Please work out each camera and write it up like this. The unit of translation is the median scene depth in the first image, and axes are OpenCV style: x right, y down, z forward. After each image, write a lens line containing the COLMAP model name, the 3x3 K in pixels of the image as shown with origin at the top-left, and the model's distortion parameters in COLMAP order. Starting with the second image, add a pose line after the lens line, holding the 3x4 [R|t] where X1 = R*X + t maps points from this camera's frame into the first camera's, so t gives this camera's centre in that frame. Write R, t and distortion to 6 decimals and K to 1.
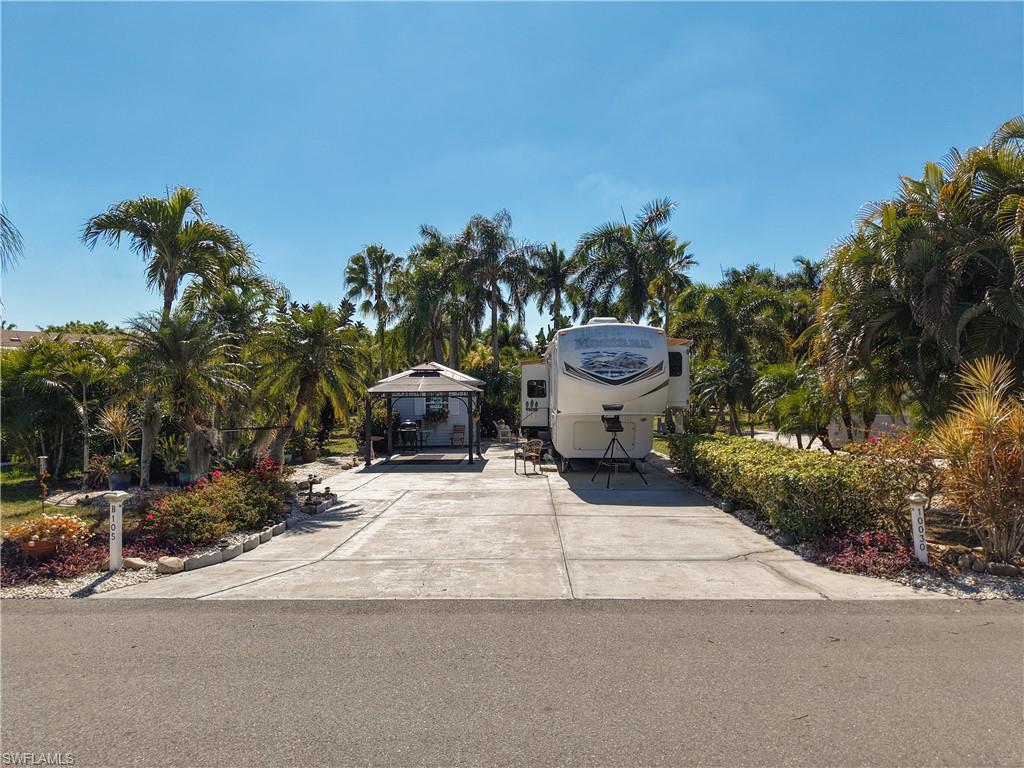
lens RADIAL K [[688.1, 0, 509.3], [0, 688.1, 387.0], [0, 0, 1]] dist [0.007491, -0.001941]
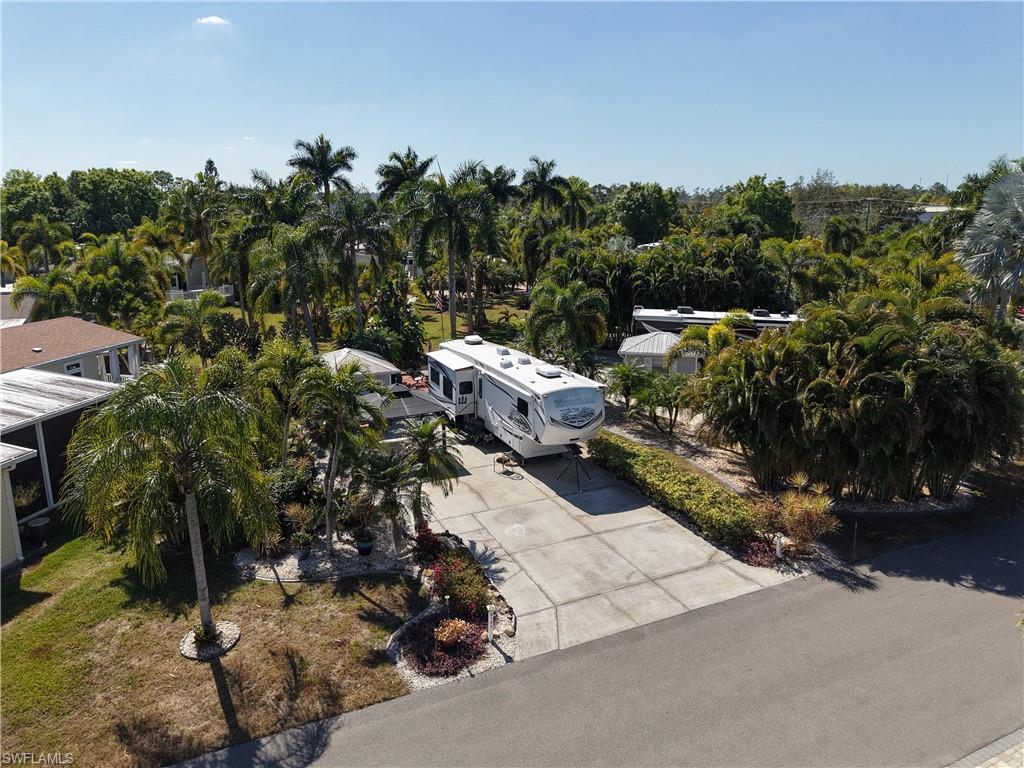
lens RADIAL K [[700.8, 0, 512.4], [0, 700.8, 363.6], [0, 0, 1]] dist [0.018361, -0.017508]
pose [[0.895194, -0.092447, 0.435982, -0.709950], [-0.010612, 0.973551, 0.228223, -0.537932], [-0.445550, -0.208930, 0.870536, -0.363537]]
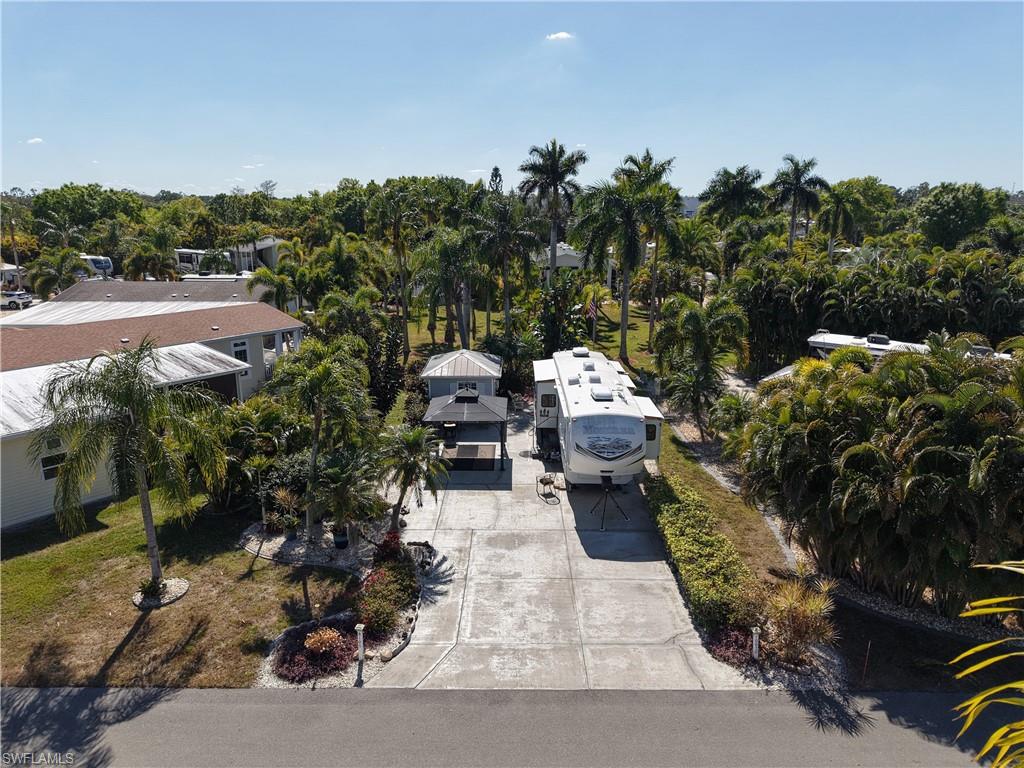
lens RADIAL K [[692.4, 0, 511.5], [0, 692.4, 389.9], [0, 0, 1]] dist [0.010597, -0.005351]
pose [[0.999662, 0.003759, 0.025706, -0.097048], [-0.010438, 0.964215, 0.264917, -0.544488], [-0.023790, -0.265096, 0.963929, -0.398223]]
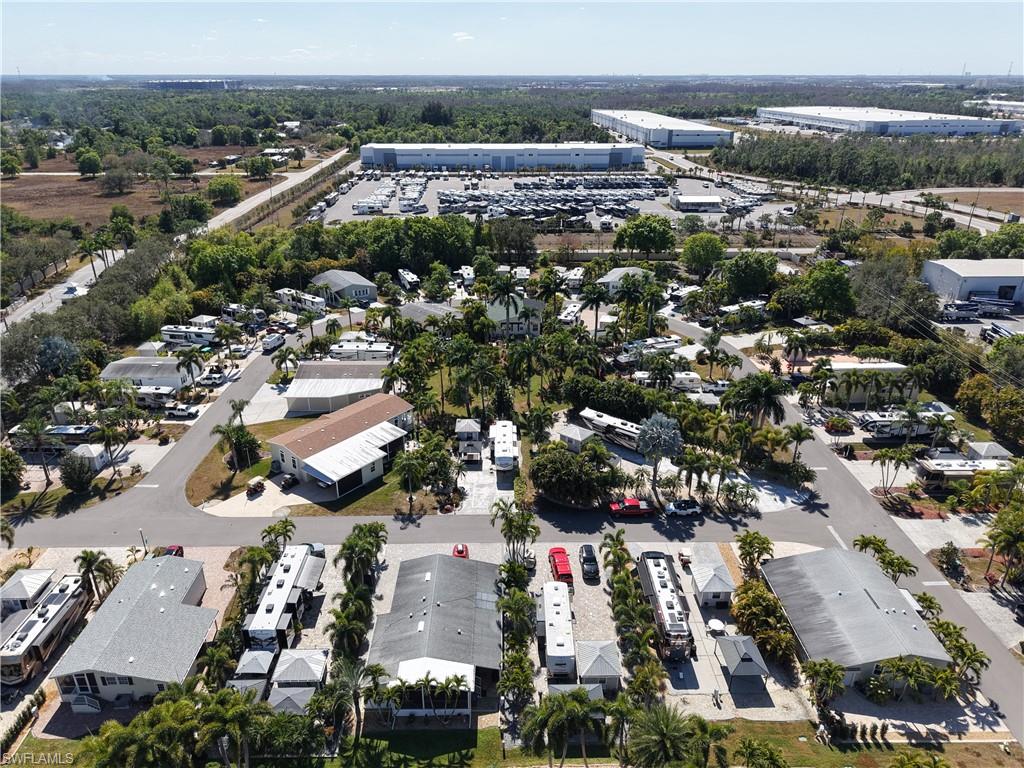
lens RADIAL K [[702.2, 0, 515.4], [0, 702.2, 372.5], [0, 0, 1]] dist [0.012241, -0.003636]
pose [[0.998793, -0.006272, 0.048708, -0.055336], [-0.013533, 0.918260, 0.395747, -3.426440], [-0.047209, -0.395929, 0.917067, -4.692035]]
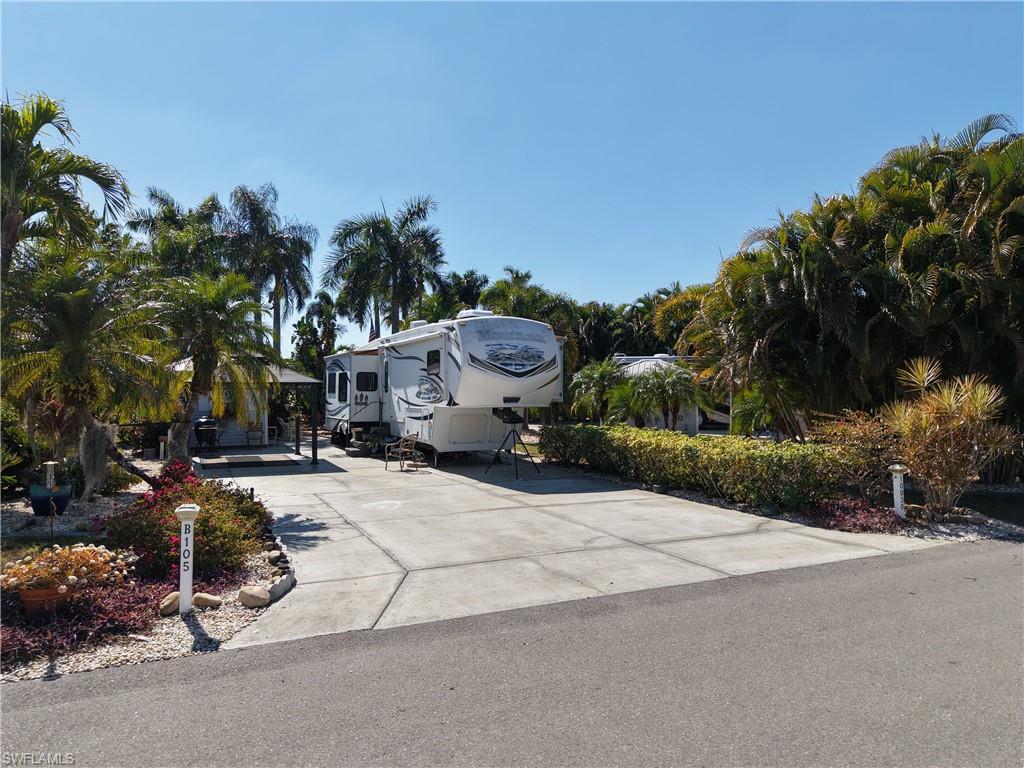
lens RADIAL K [[692.4, 0, 511.5], [0, 692.4, 389.9], [0, 0, 1]] dist [0.010597, -0.005351]
pose [[0.891529, 0.009651, 0.452861, -0.313597], [-0.013283, 0.999900, 0.004839, 0.010618], [-0.452769, -0.010329, 0.891568, 0.096847]]
